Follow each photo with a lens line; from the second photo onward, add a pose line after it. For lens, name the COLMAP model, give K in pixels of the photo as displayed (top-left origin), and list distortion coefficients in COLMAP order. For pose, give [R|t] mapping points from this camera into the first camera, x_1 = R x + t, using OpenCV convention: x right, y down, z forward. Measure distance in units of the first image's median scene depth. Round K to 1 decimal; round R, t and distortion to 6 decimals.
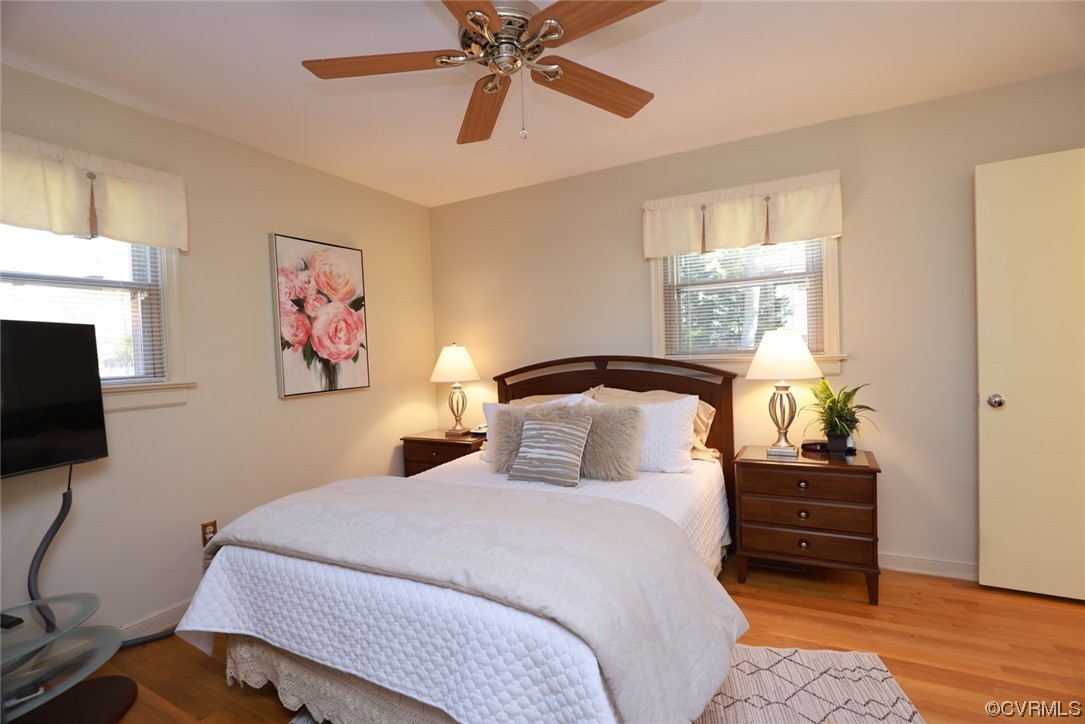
lens RADIAL K [[496.2, 0, 544.6], [0, 496.2, 363.8], [0, 0, 1]] dist [-0.034672, 0.005577]
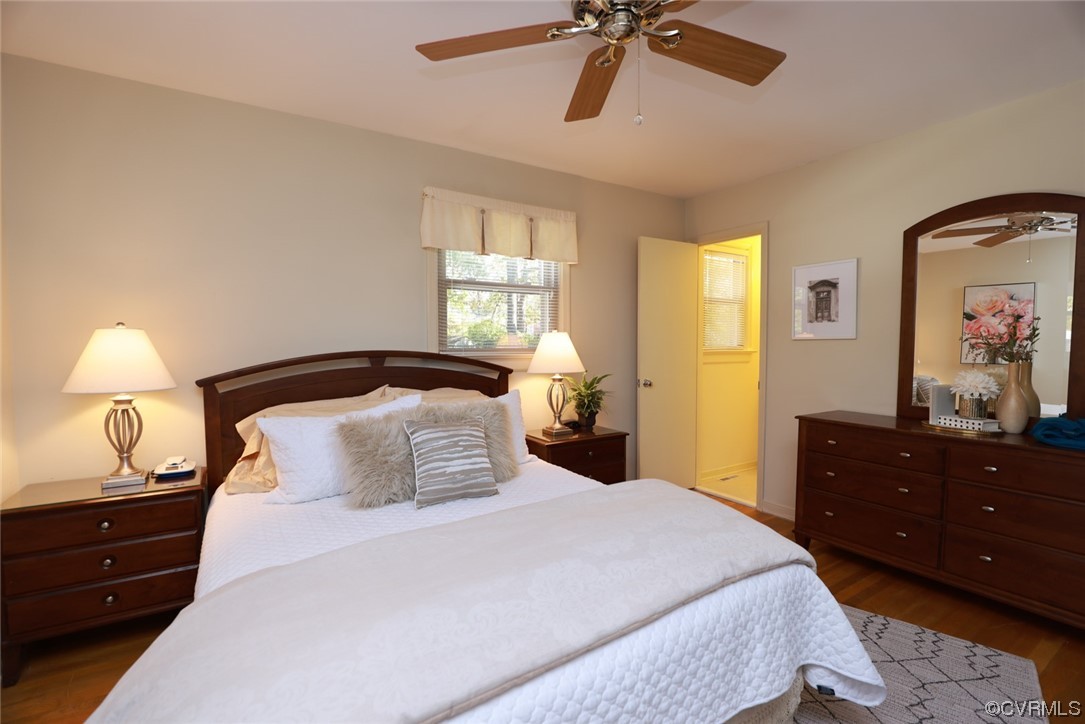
lens RADIAL K [[496.2, 0, 550.7], [0, 496.2, 362.2], [0, 0, 1]] dist [-0.034672, 0.005577]
pose [[0.474970, 0.002801, 0.879998, -0.576872], [0.004717, 0.999972, -0.005729, 0.011855], [-0.879989, 0.006872, 0.474944, 0.405035]]
